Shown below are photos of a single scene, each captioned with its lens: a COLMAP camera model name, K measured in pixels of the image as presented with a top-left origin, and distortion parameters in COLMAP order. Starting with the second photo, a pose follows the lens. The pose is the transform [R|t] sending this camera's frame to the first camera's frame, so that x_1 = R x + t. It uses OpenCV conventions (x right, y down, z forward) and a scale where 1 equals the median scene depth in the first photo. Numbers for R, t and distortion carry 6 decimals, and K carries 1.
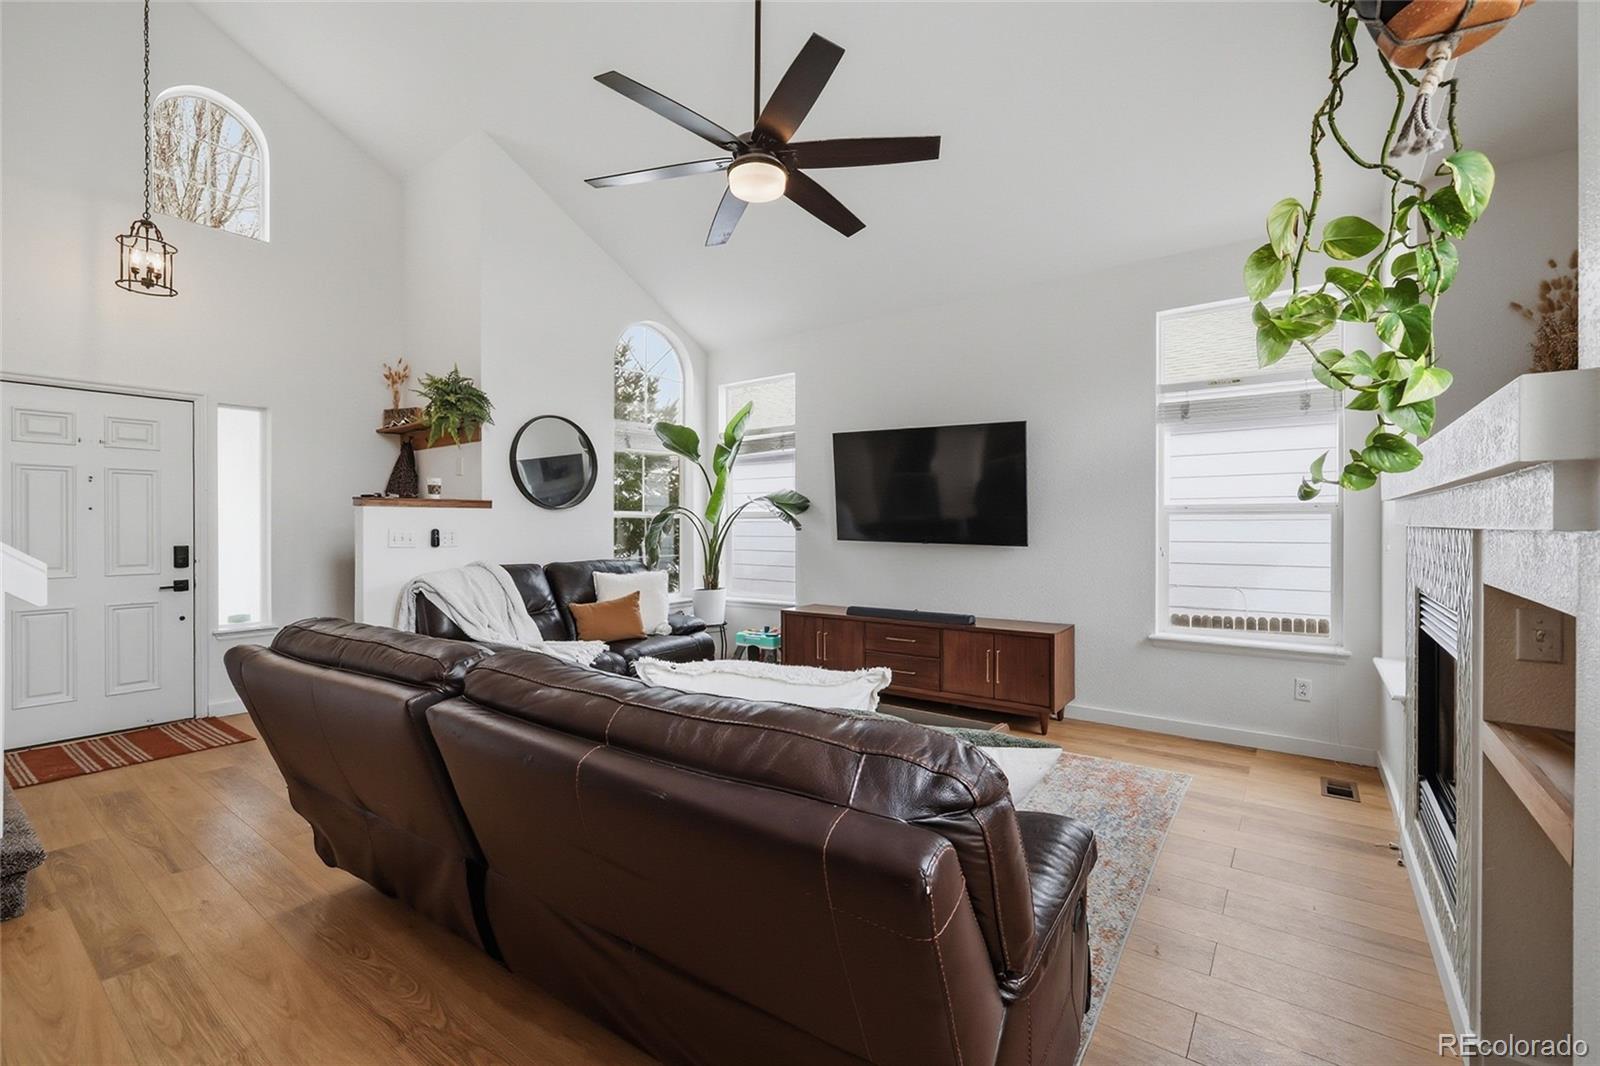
lens RADIAL K [[678.8, 0, 782.3], [0, 678.8, 528.1], [0, 0, 1]] dist [0.016026, 0.000094]
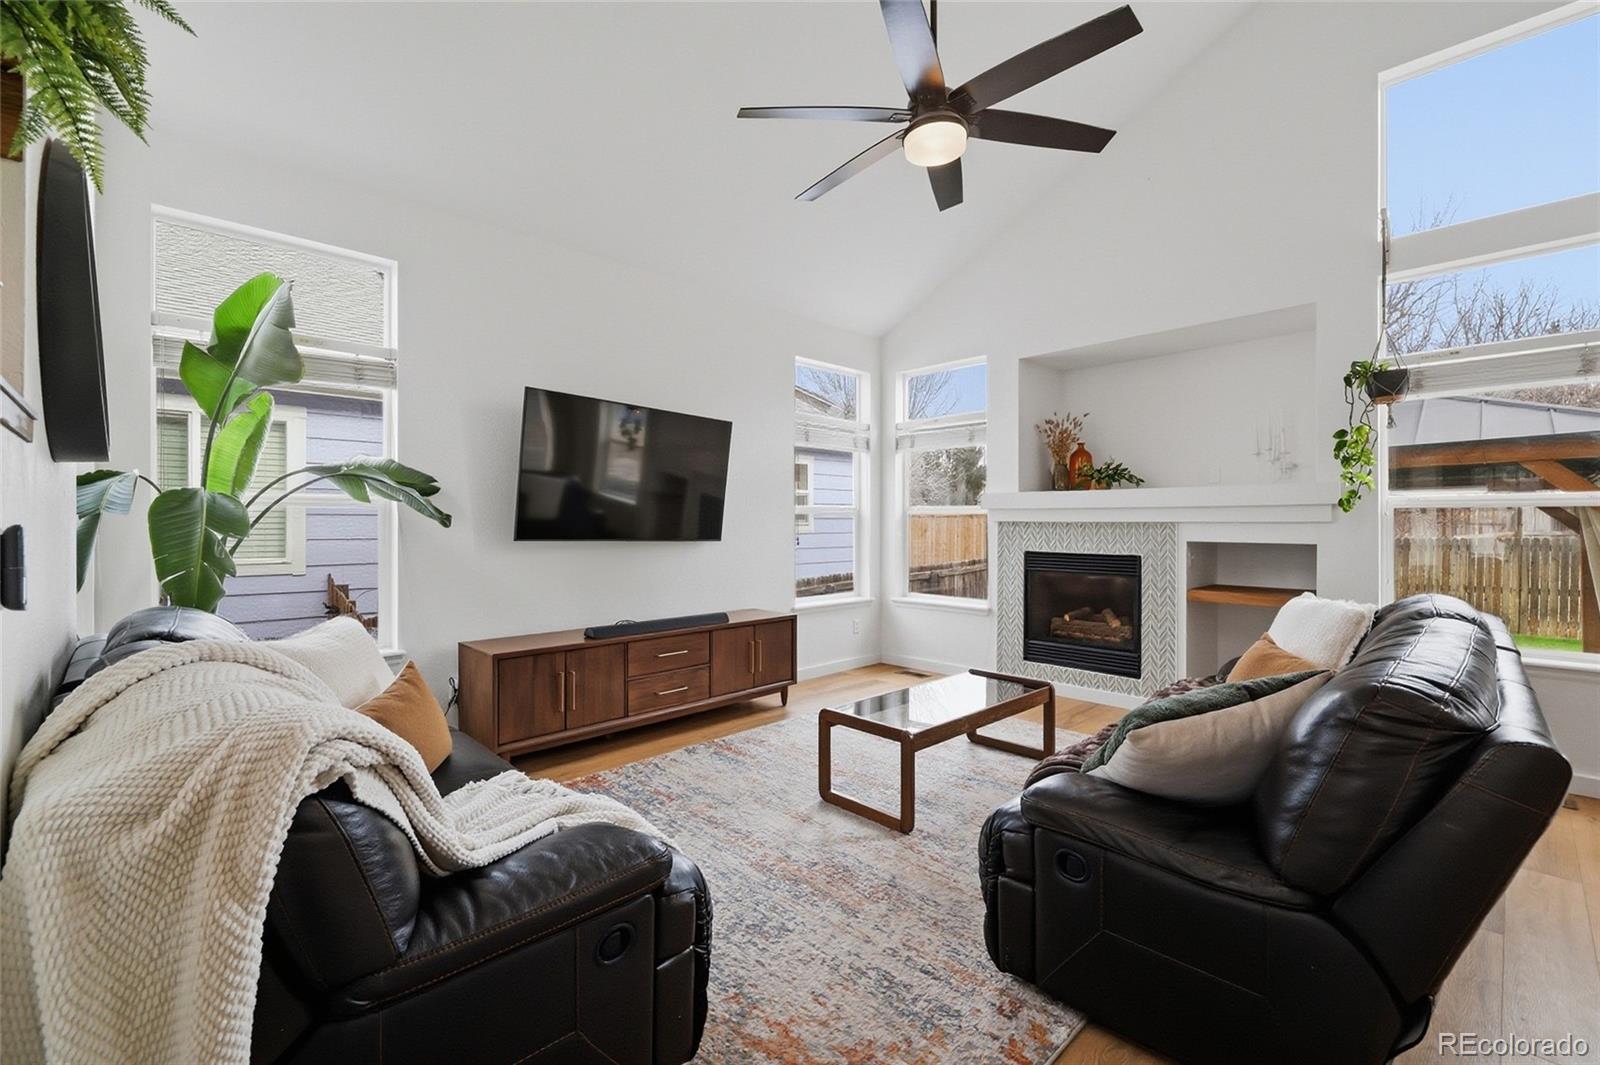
lens RADIAL K [[678.8, 0, 782.3], [0, 678.8, 527.6], [0, 0, 1]] dist [0.016026, 0.000094]
pose [[0.170755, -0.005993, 0.985295, -0.588834], [0.003482, 0.999979, 0.005478, 0.001273], [-0.985307, 0.002495, 0.170772, 0.654291]]
